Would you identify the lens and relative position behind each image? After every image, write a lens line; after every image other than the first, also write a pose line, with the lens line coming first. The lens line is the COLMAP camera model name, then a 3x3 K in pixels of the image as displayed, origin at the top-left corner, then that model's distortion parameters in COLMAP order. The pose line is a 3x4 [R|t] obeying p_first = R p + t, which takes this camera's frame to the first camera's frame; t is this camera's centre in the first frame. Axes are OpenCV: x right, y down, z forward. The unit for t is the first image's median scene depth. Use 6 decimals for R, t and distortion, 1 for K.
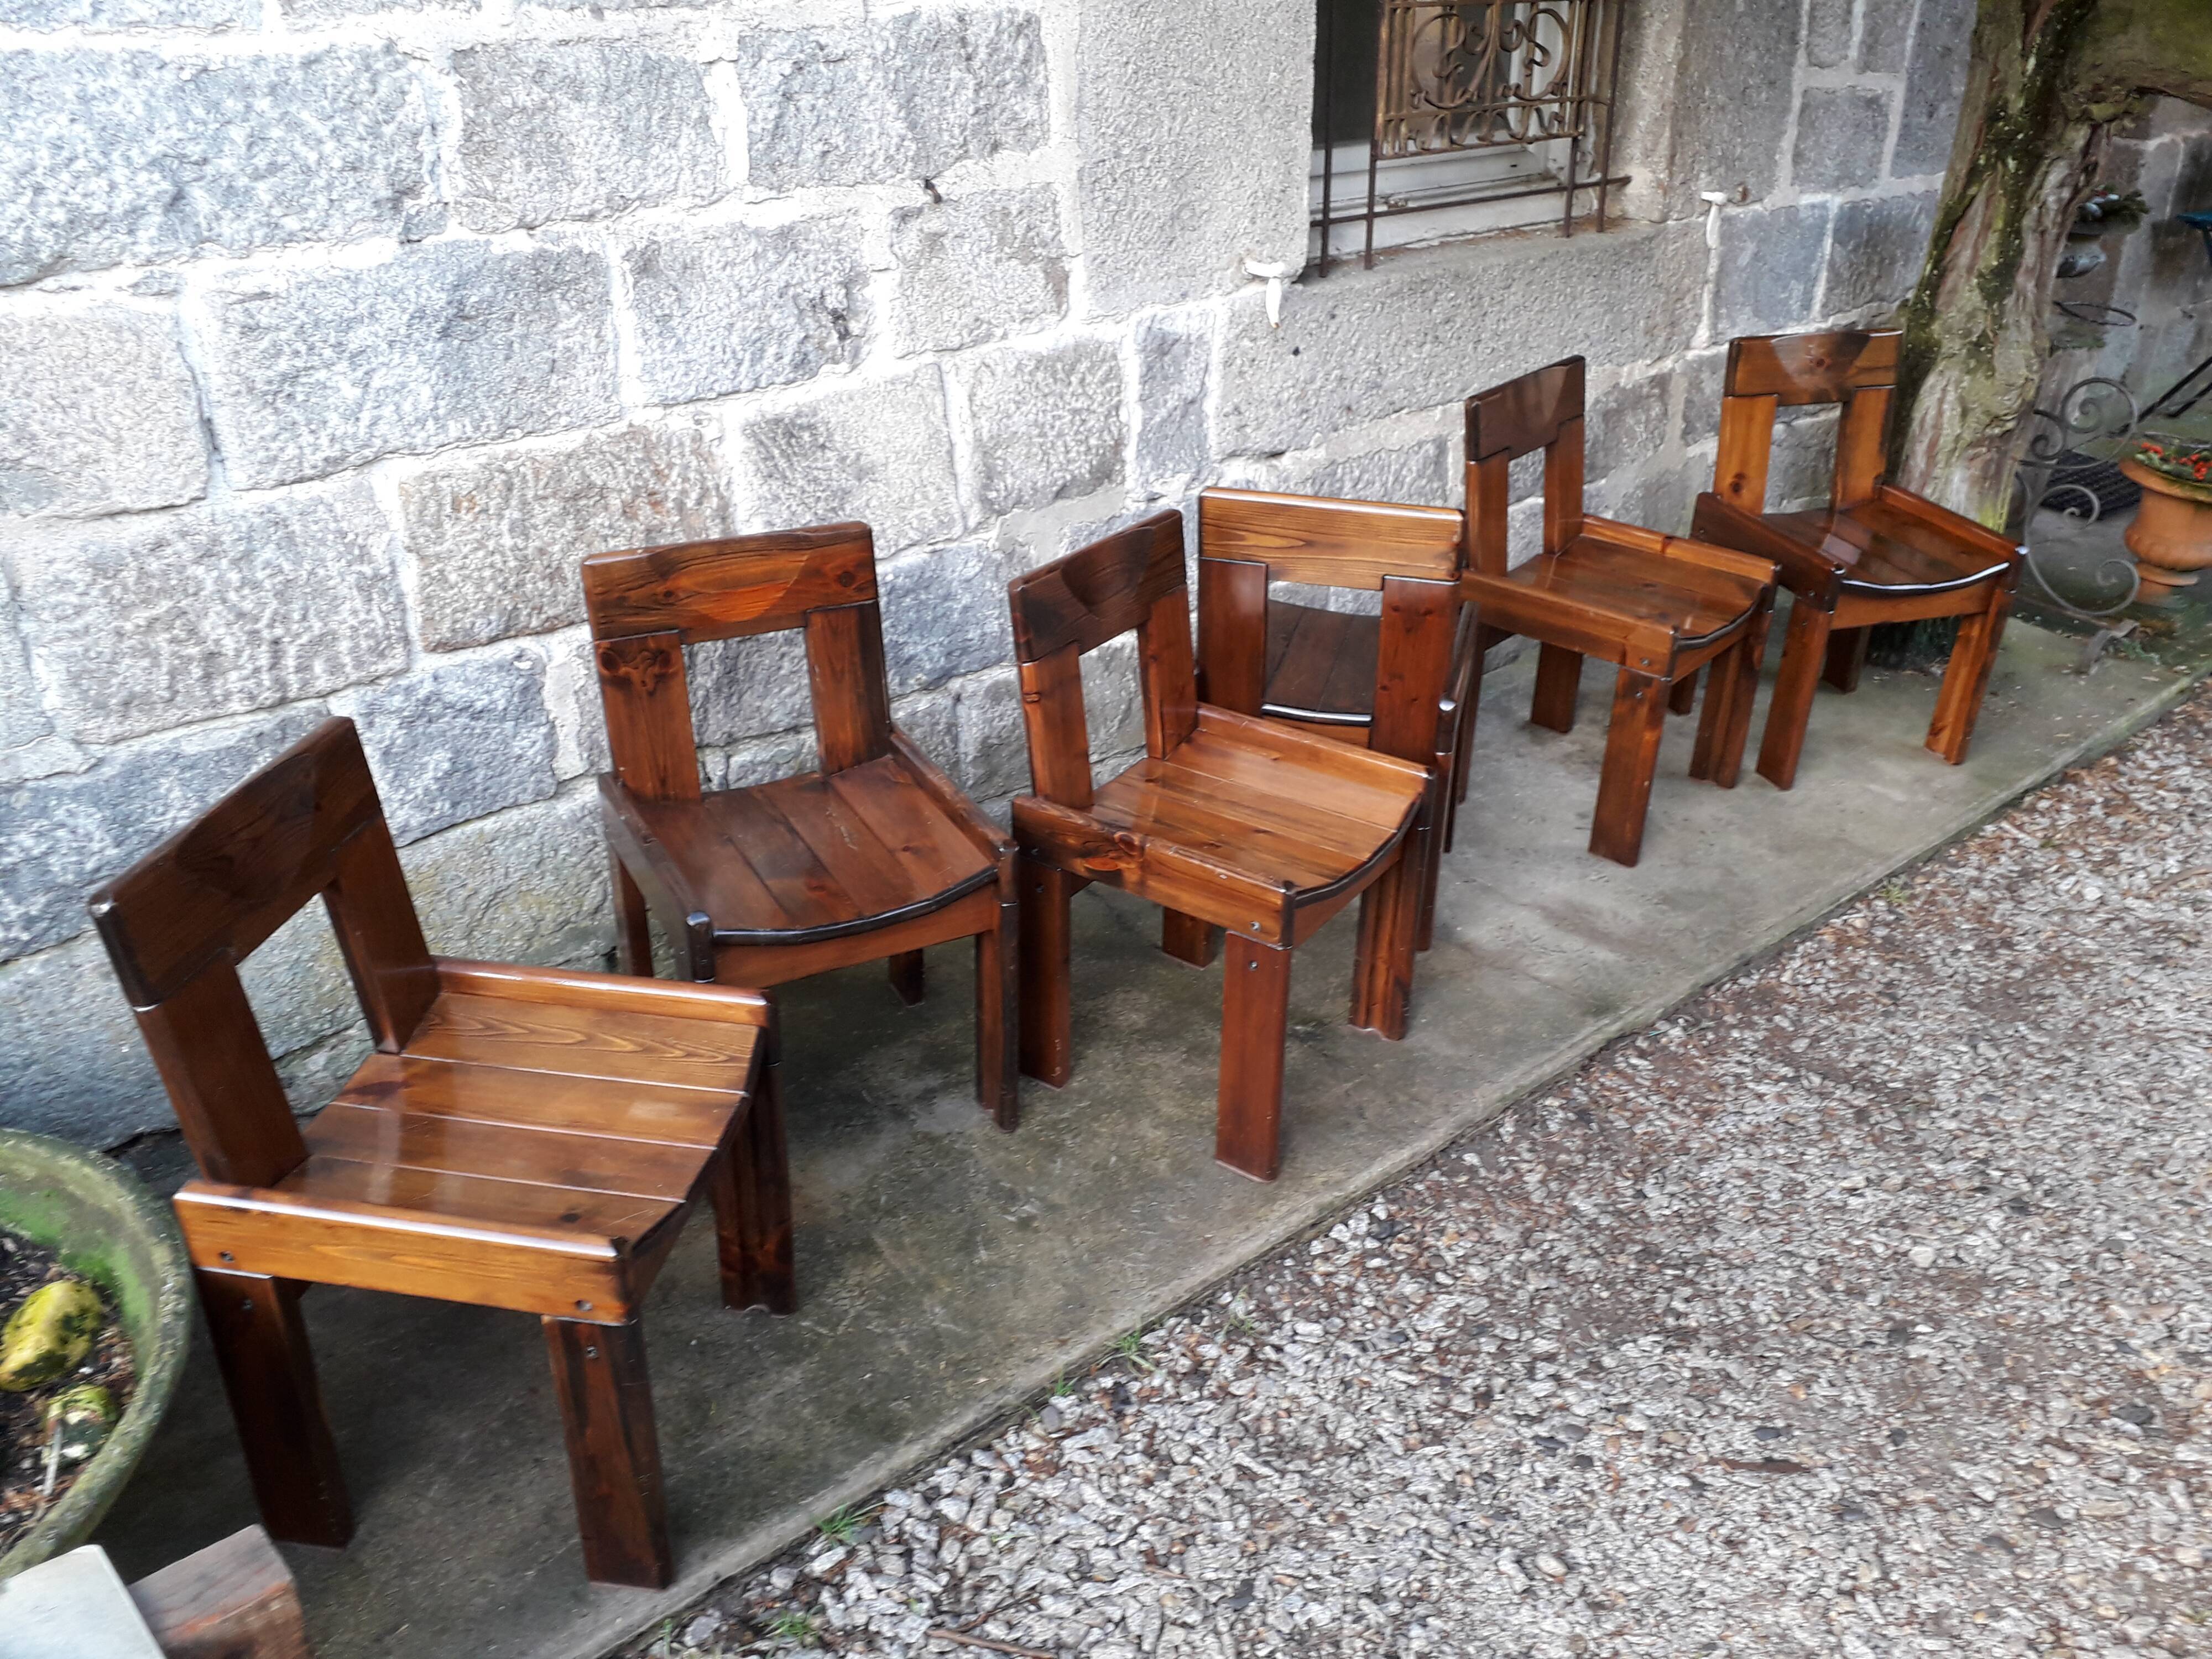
lens RADIAL K [[1772.9, 0, 1117.8], [0, 1772.9, 837.1], [0, 0, 1]] dist [0.039016, -0.055167]
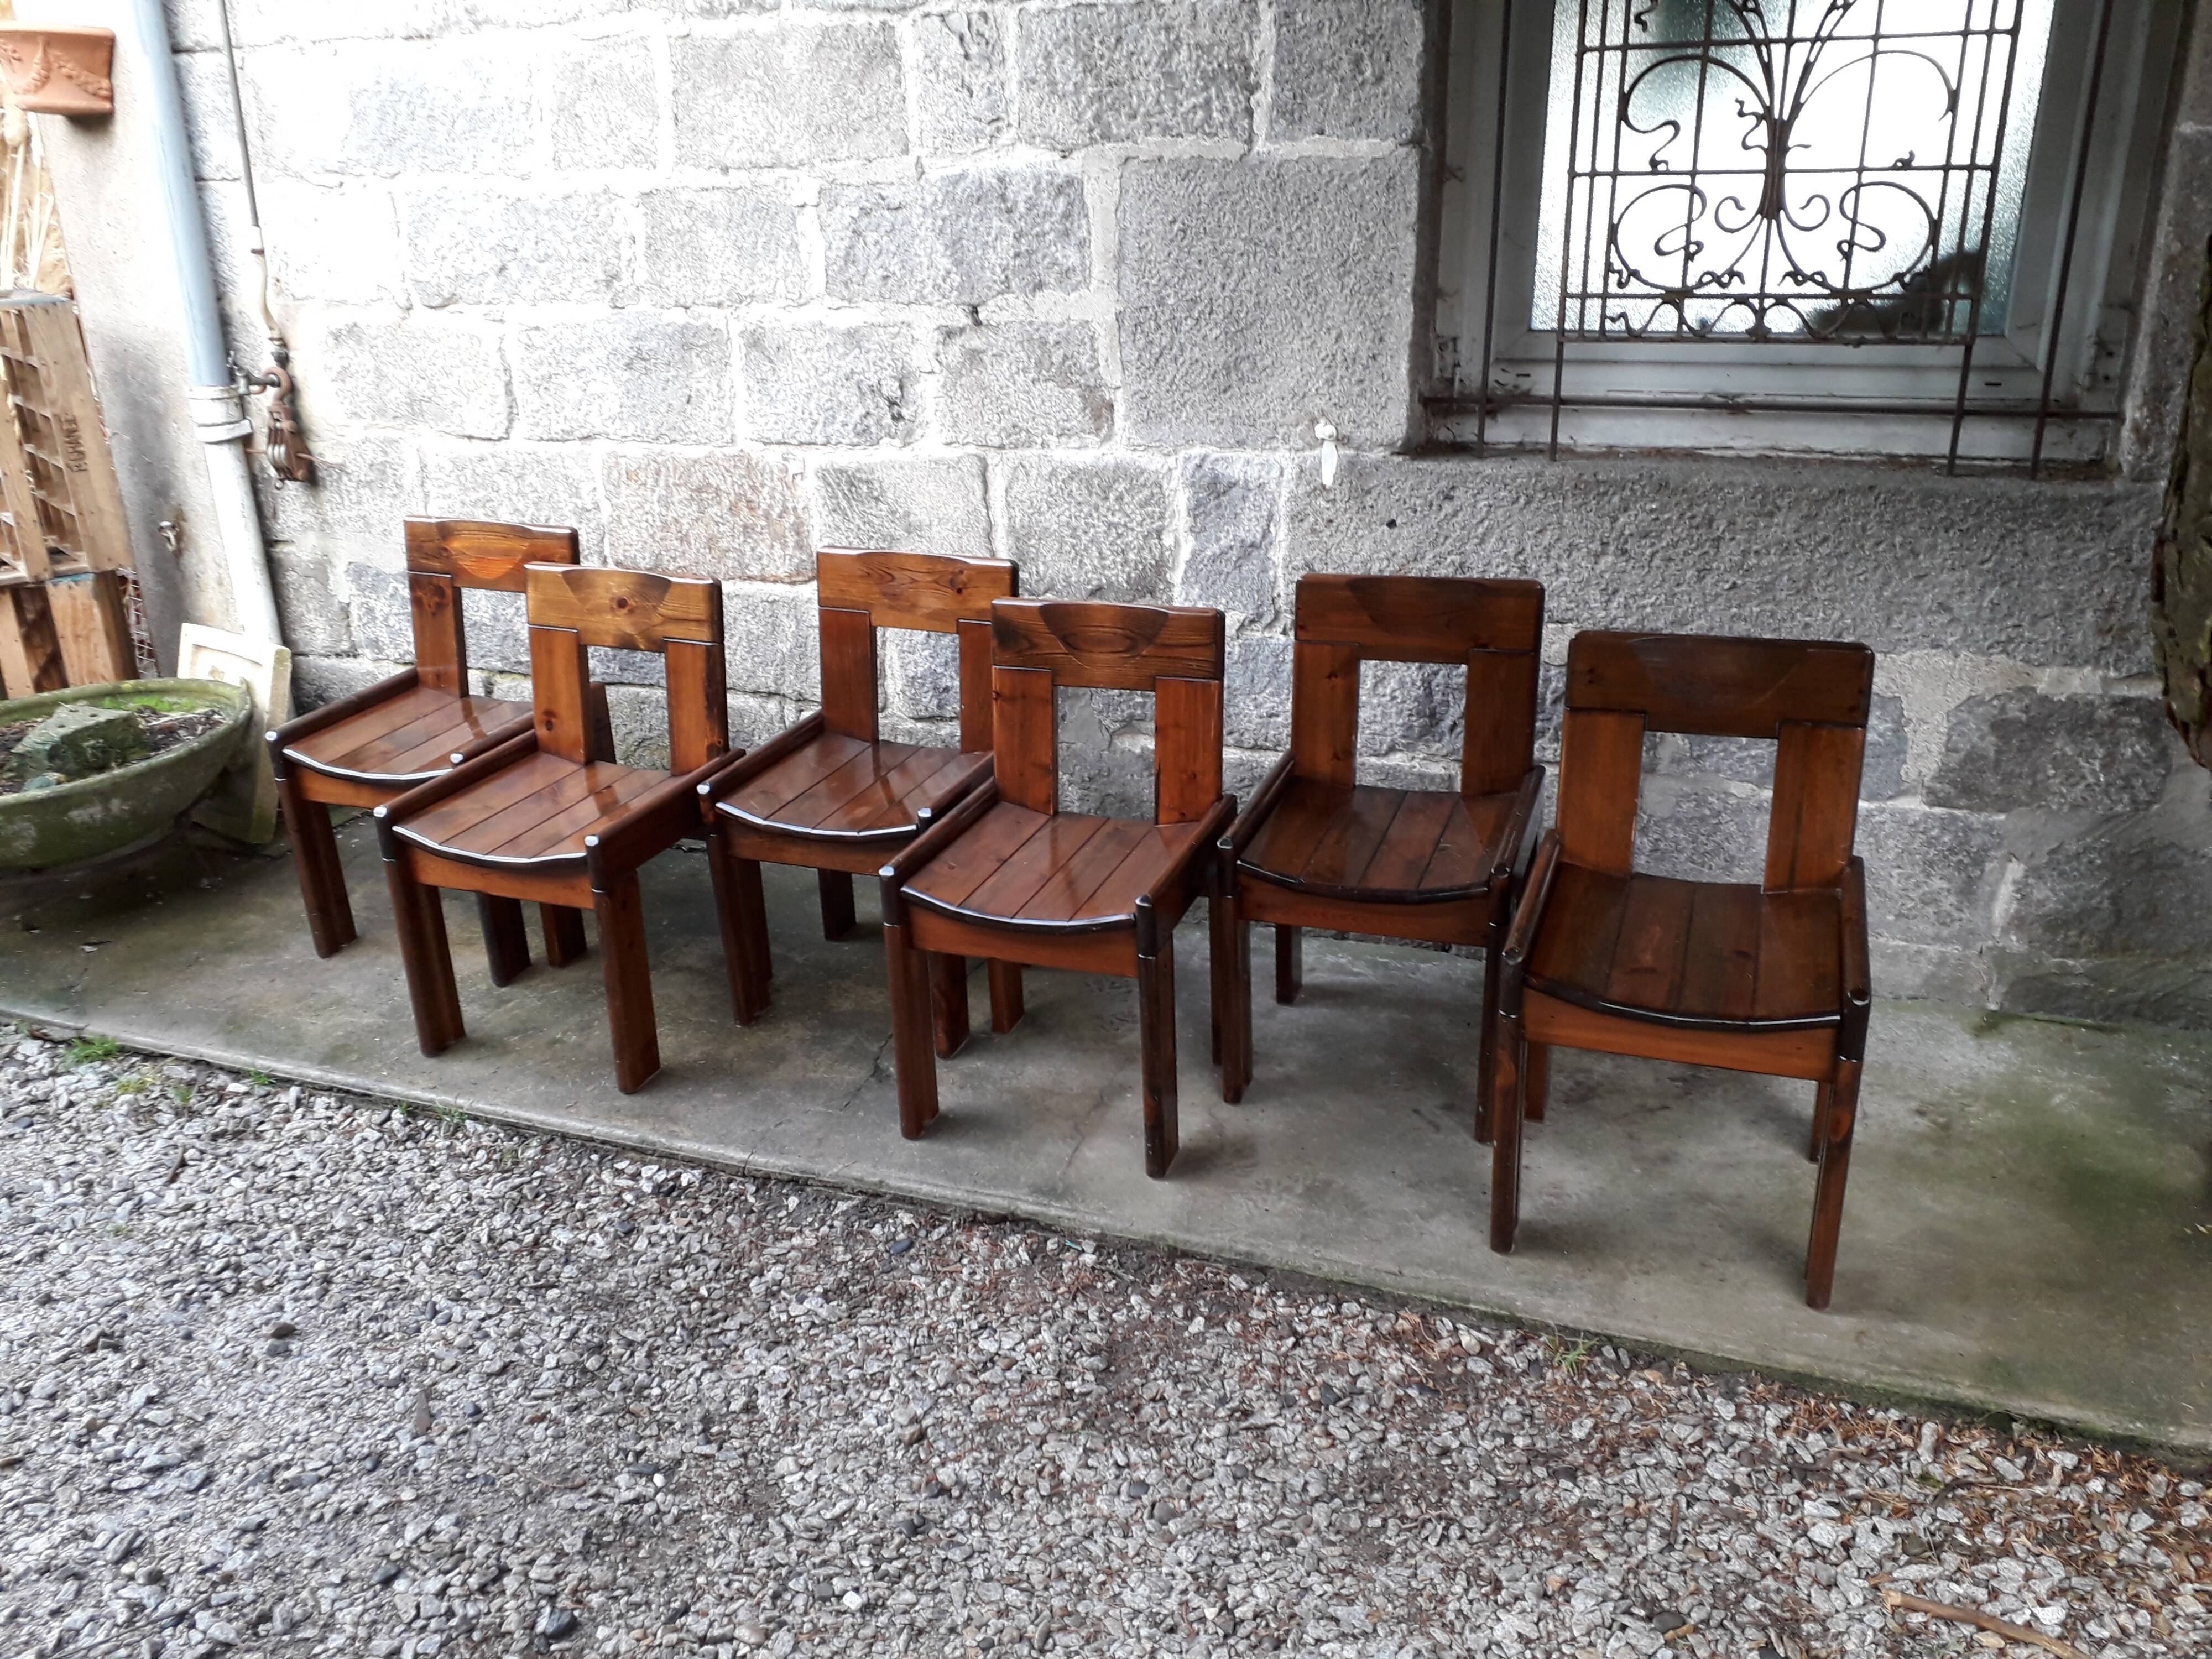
lens RADIAL K [[1772.9, 0, 1111.5], [0, 1772.9, 837.0], [0, 0, 1]] dist [0.039016, -0.055167]
pose [[0.482680, 0.307793, -0.819929, 1.143482], [-0.380630, 0.916892, 0.120121, -0.231912], [0.788759, 0.254110, 0.559721, 0.512787]]
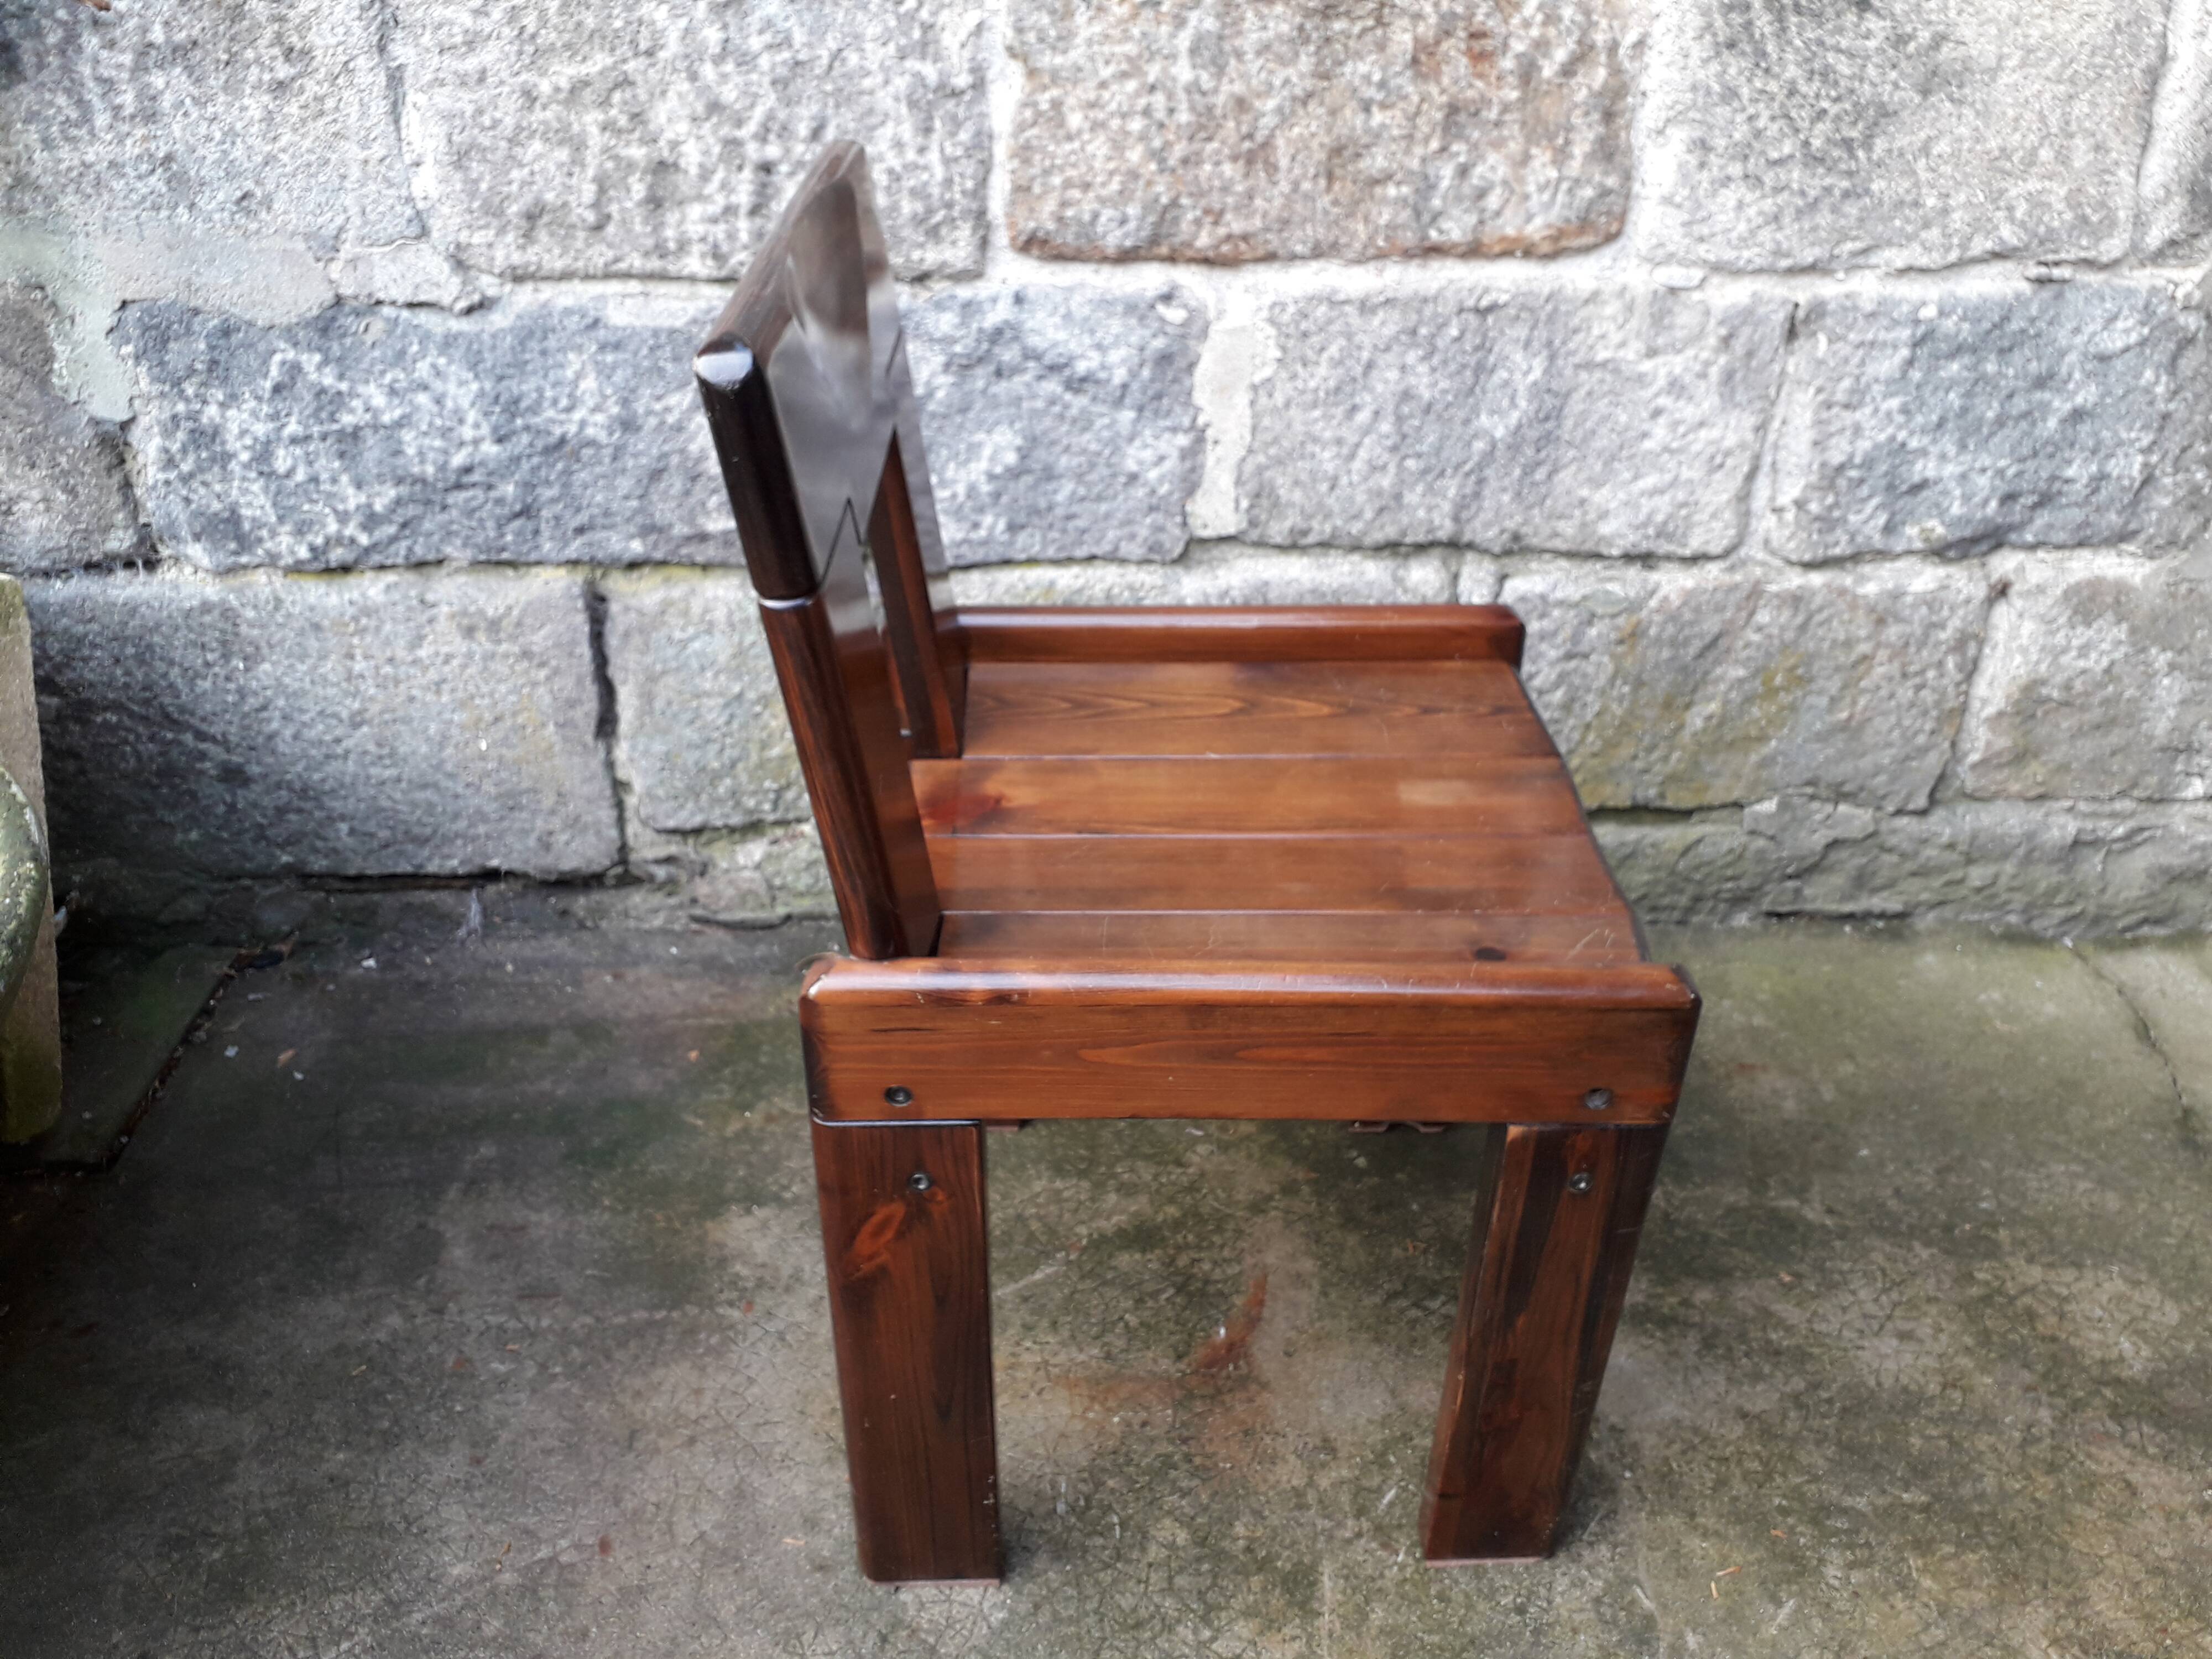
lens RADIAL K [[1772.9, 0, 1100.5], [0, 1772.9, 817.9], [0, 0, 1]] dist [0.039016, -0.055167]
pose [[0.779231, 0.316112, -0.541176, 0.008666], [-0.285105, 0.947756, 0.143086, -0.018271], [0.558135, 0.042795, 0.828646, 0.523173]]
